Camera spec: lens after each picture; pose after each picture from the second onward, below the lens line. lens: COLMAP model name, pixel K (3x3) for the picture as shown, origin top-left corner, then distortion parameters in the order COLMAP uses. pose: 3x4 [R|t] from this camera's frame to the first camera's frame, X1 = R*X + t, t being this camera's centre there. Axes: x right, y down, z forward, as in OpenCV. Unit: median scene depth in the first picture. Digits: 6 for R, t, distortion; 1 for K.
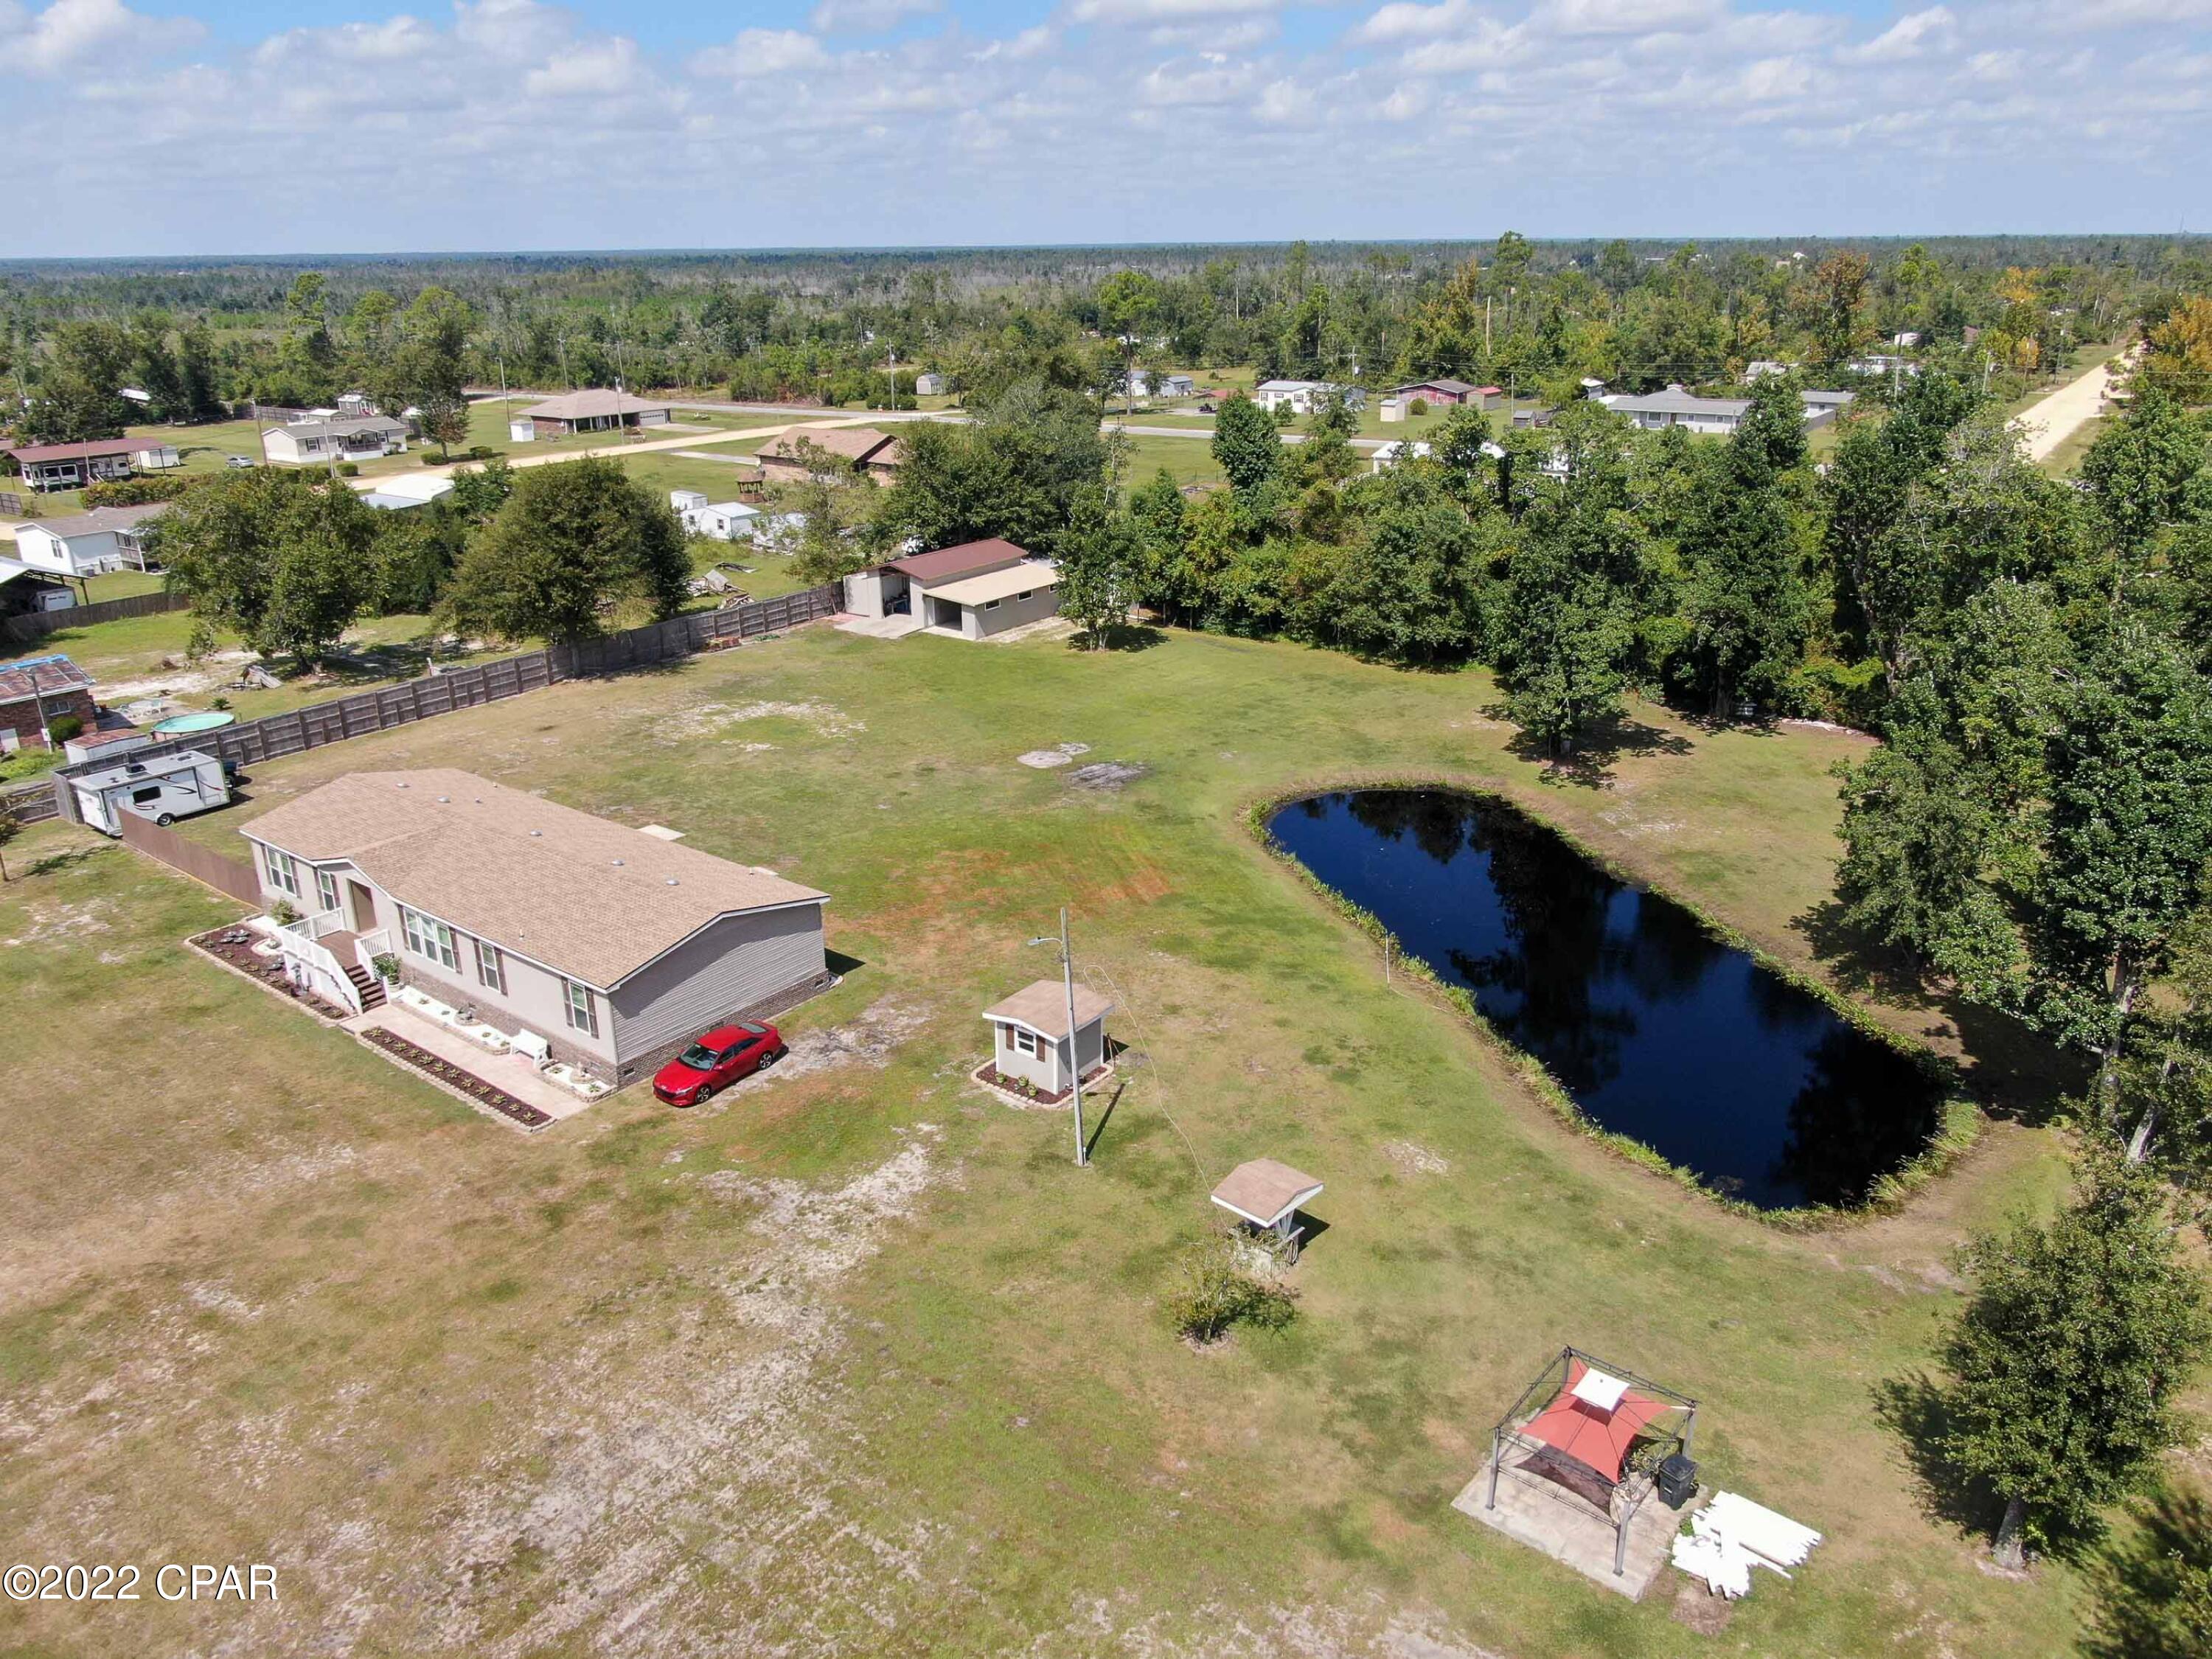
lens RADIAL K [[1594.2, 0, 1106.0], [0, 1594.2, 829.5], [0, 0, 1]] dist [-0.012994, 0.006001]
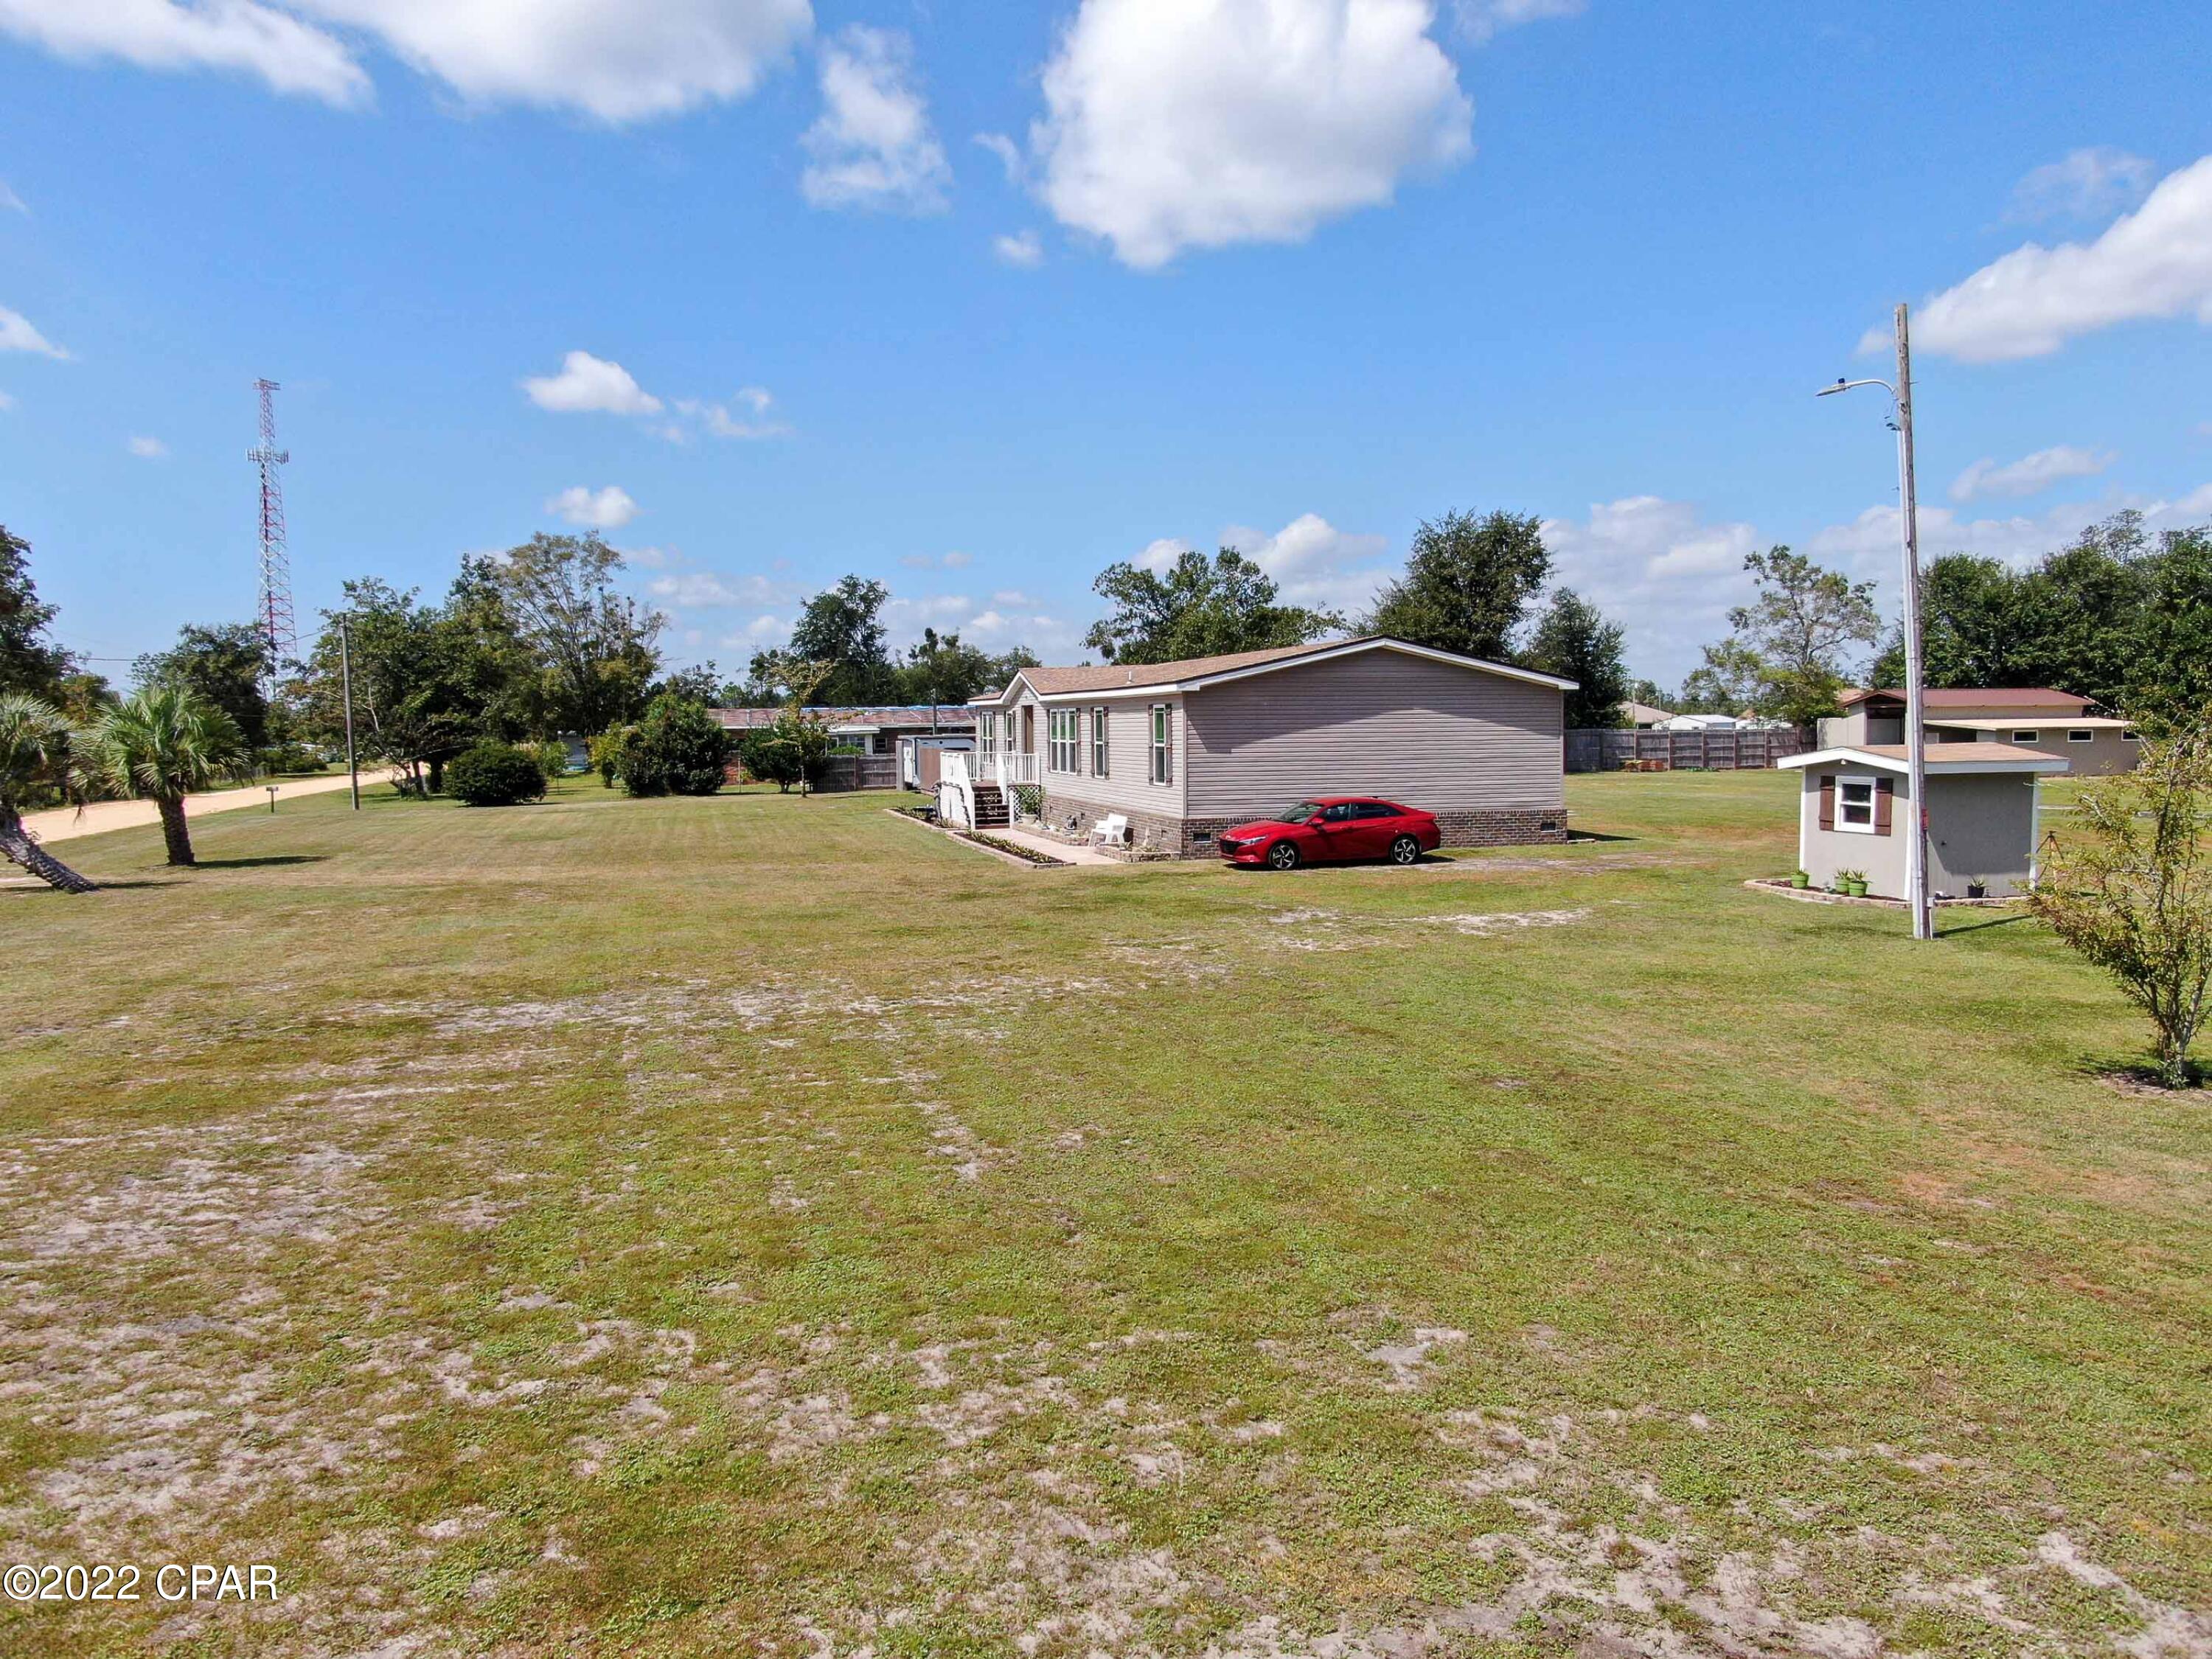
lens RADIAL K [[1594.2, 0, 1106.0], [0, 1594.2, 829.5], [0, 0, 1]] dist [-0.012994, 0.006001]
pose [[0.800308, 0.039229, -0.598305, 0.033631], [-0.200302, 0.958023, -0.205115, 0.158070], [0.565143, 0.283996, 0.774570, 0.253153]]
